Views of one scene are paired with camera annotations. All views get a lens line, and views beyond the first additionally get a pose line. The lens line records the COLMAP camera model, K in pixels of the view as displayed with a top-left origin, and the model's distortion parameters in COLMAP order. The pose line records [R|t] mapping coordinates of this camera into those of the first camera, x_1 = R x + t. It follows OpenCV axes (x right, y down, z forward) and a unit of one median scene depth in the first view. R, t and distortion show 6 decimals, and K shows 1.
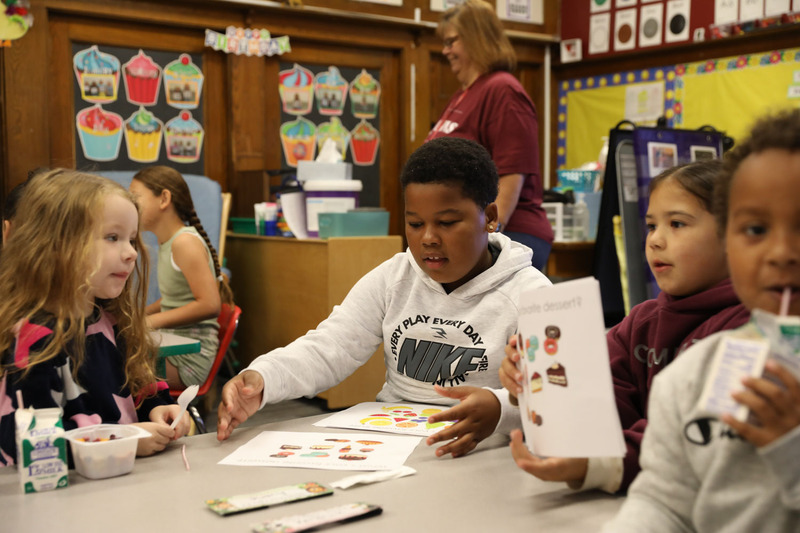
lens RADIAL K [[1079.2, 0, 400.0], [0, 1079.2, 266.9], [0, 0, 1]] dist [-0.021424, 0.000000]
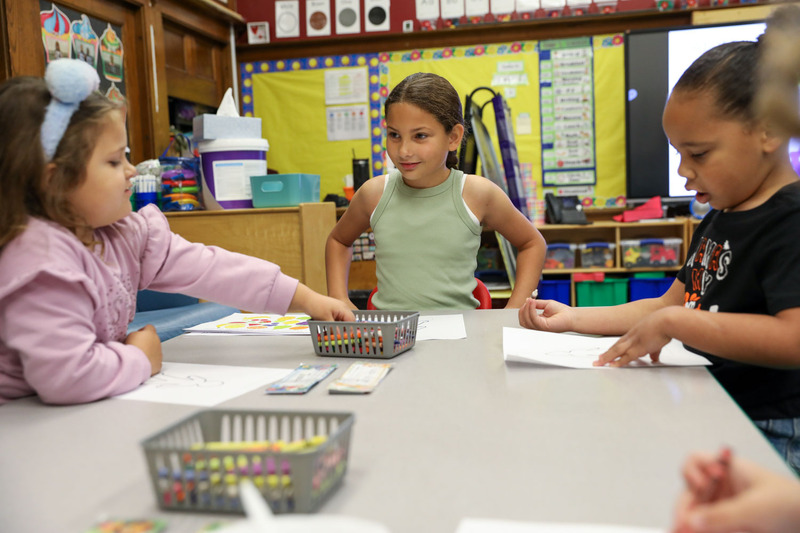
lens RADIAL K [[865.4, 0, 399.8], [0, 865.4, 267.4], [0, 0, 1]] dist [-0.003061, 0.000000]
pose [[0.681378, -0.083437, 0.727160, -0.388161], [0.087596, 0.995637, 0.032162, 0.006067], [-0.726671, 0.041782, 0.685714, 0.374471]]
